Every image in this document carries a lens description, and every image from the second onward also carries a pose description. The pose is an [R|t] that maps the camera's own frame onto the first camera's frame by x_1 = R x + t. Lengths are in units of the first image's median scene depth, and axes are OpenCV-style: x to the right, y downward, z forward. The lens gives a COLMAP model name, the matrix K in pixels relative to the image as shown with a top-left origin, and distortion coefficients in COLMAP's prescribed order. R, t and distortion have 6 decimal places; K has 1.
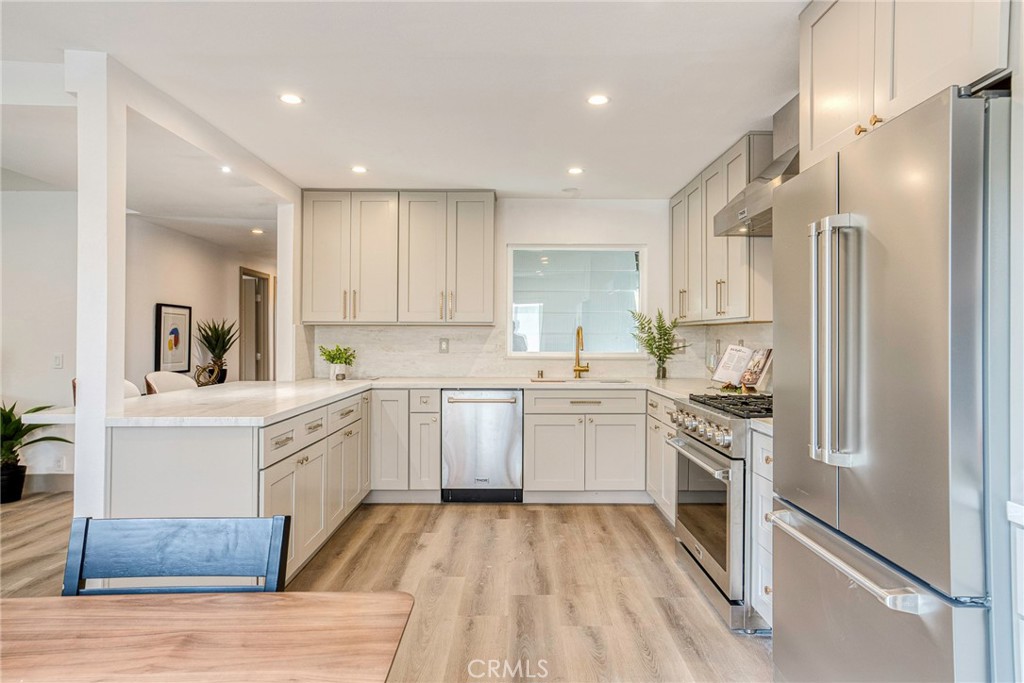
lens RADIAL K [[642.8, 0, 513.5], [0, 642.8, 327.2], [0, 0, 1]] dist [0.003758, -0.000433]
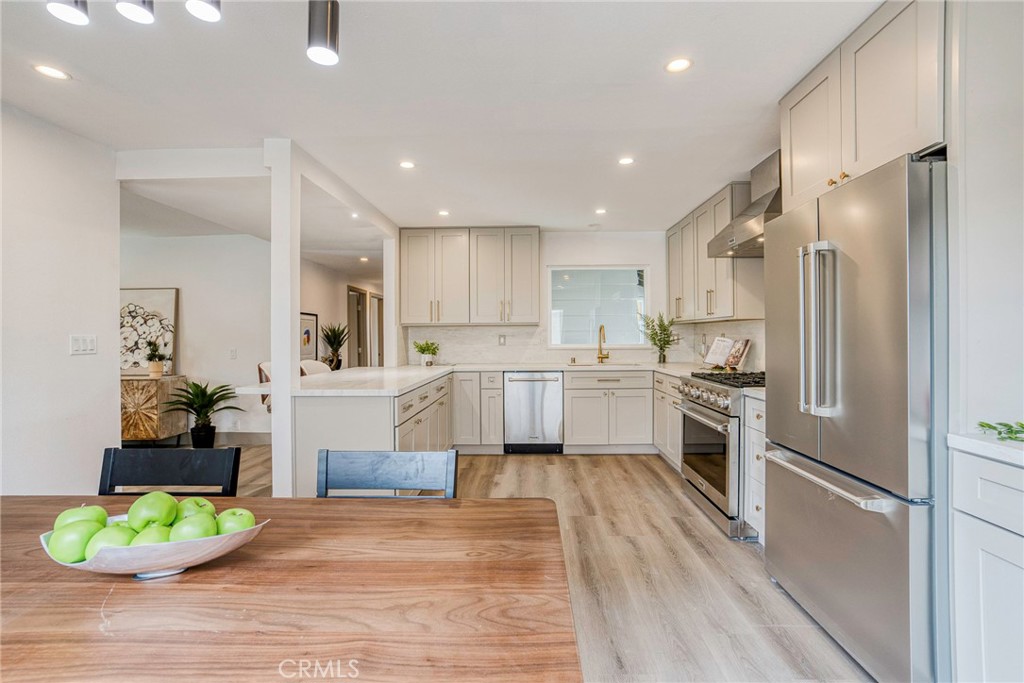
lens RADIAL K [[481.3, 0, 517.6], [0, 481.3, 332.0], [0, 0, 1]] dist [-0.034250, 0.001226]
pose [[0.999571, -0.010017, -0.027517, -0.054723], [0.010200, 0.999927, 0.006518, 0.005302], [0.027450, -0.006796, 0.999600, -0.029349]]
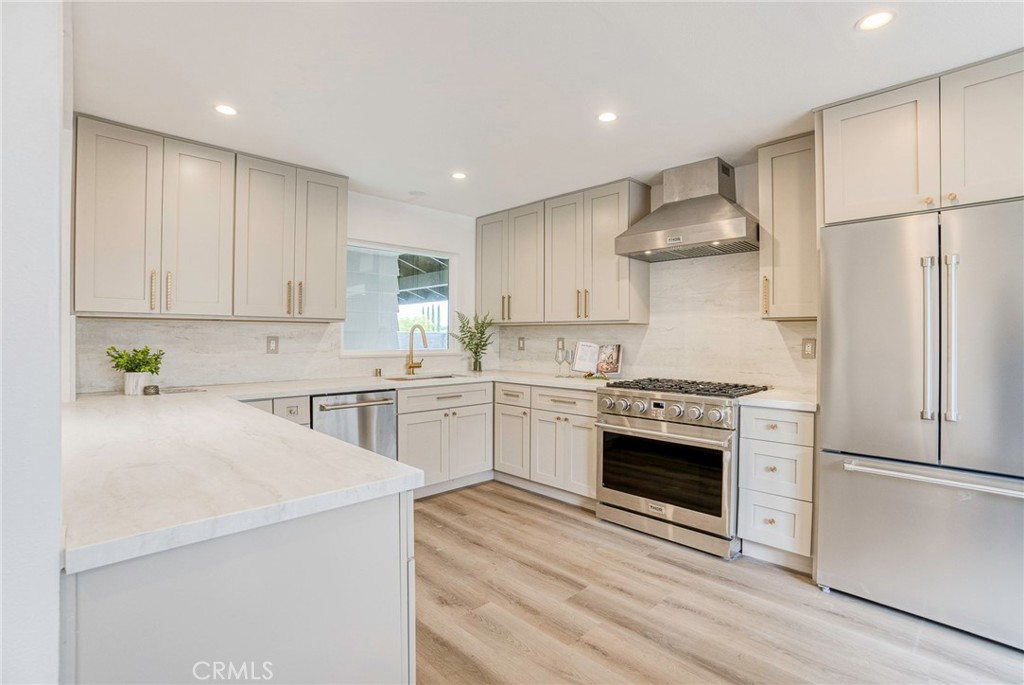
lens RADIAL K [[486.4, 0, 522.6], [0, 486.4, 329.8], [0, 0, 1]] dist [-0.089162, 0.040886]
pose [[0.708548, 0.008259, 0.705614, -0.377191], [-0.012842, 0.999917, 0.001192, 0.004020], [-0.705546, -0.009906, 0.708595, 0.366319]]
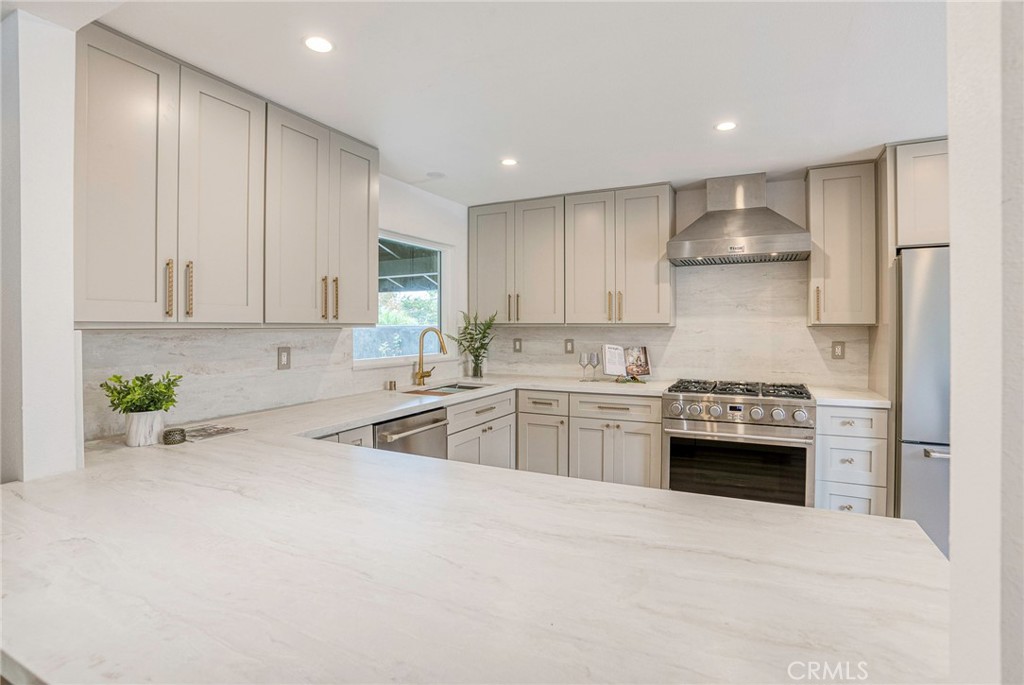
lens RADIAL K [[486.4, 0, 522.6], [0, 486.4, 329.8], [0, 0, 1]] dist [-0.089162, 0.040886]
pose [[0.441927, -0.011324, 0.896979, -0.515063], [-0.011322, 0.999770, 0.018200, -0.014195], [-0.896979, -0.018199, 0.441698, 0.664404]]
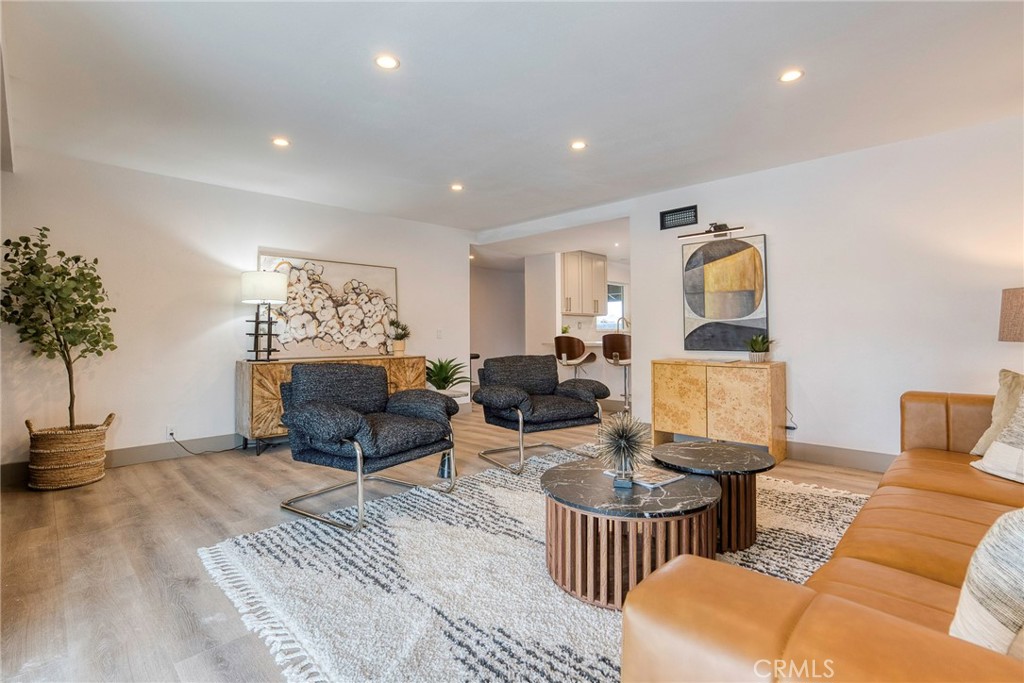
lens RADIAL K [[486.4, 0, 522.6], [0, 486.4, 328.8], [0, 0, 1]] dist [-0.089162, 0.040886]
pose [[0.691977, 0.002102, 0.721916, -1.606349], [-0.009811, 0.999931, 0.006493, 0.036429], [-0.721853, -0.011576, 0.691950, 0.057322]]
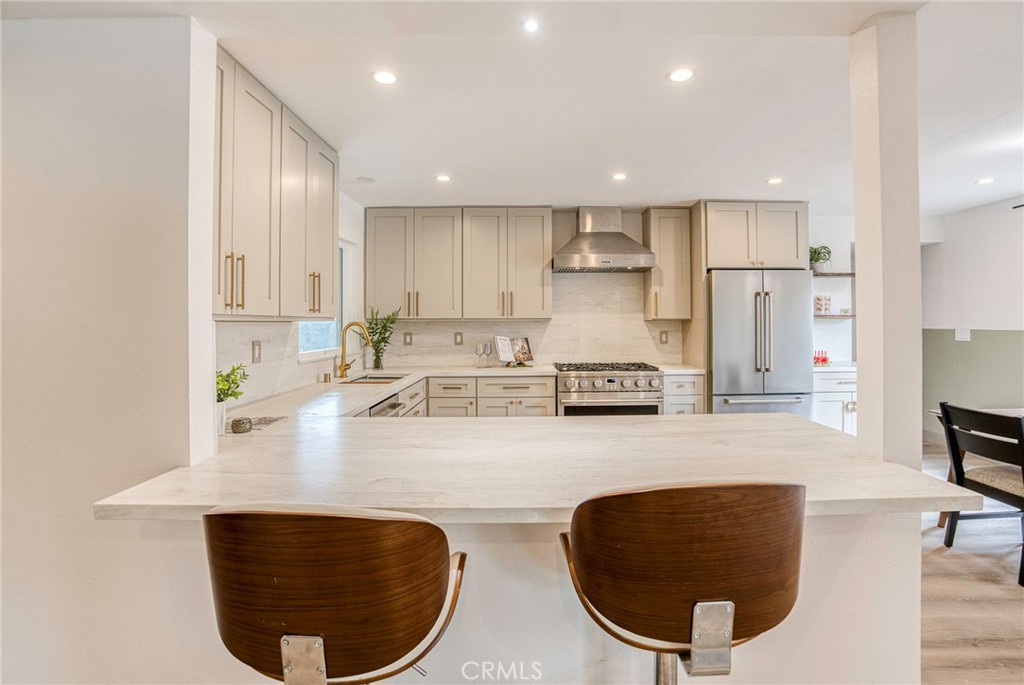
lens RADIAL K [[490.3, 0, 523.2], [0, 490.3, 321.1], [0, 0, 1]] dist [-0.089075, 0.042396]
pose [[-0.003668, -0.001317, 0.999992, -0.704603], [-0.012164, 0.999925, 0.001272, -0.007949], [-0.999919, -0.012160, -0.003683, 0.857399]]
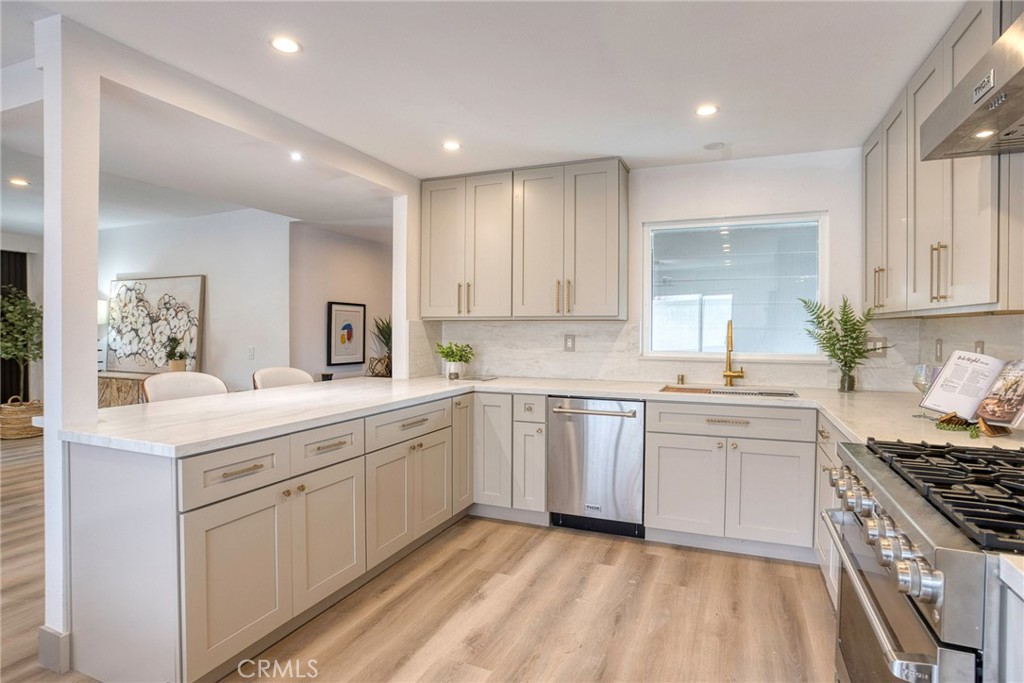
lens RADIAL K [[533.2, 0, 518.4], [0, 533.2, 332.2], [0, 0, 1]] dist [-0.075764, 0.037066]
pose [[0.922830, 0.002563, -0.385198, 0.127536], [0.005933, 0.999765, 0.020865, -0.002118], [0.385161, -0.021540, 0.922598, 0.353209]]
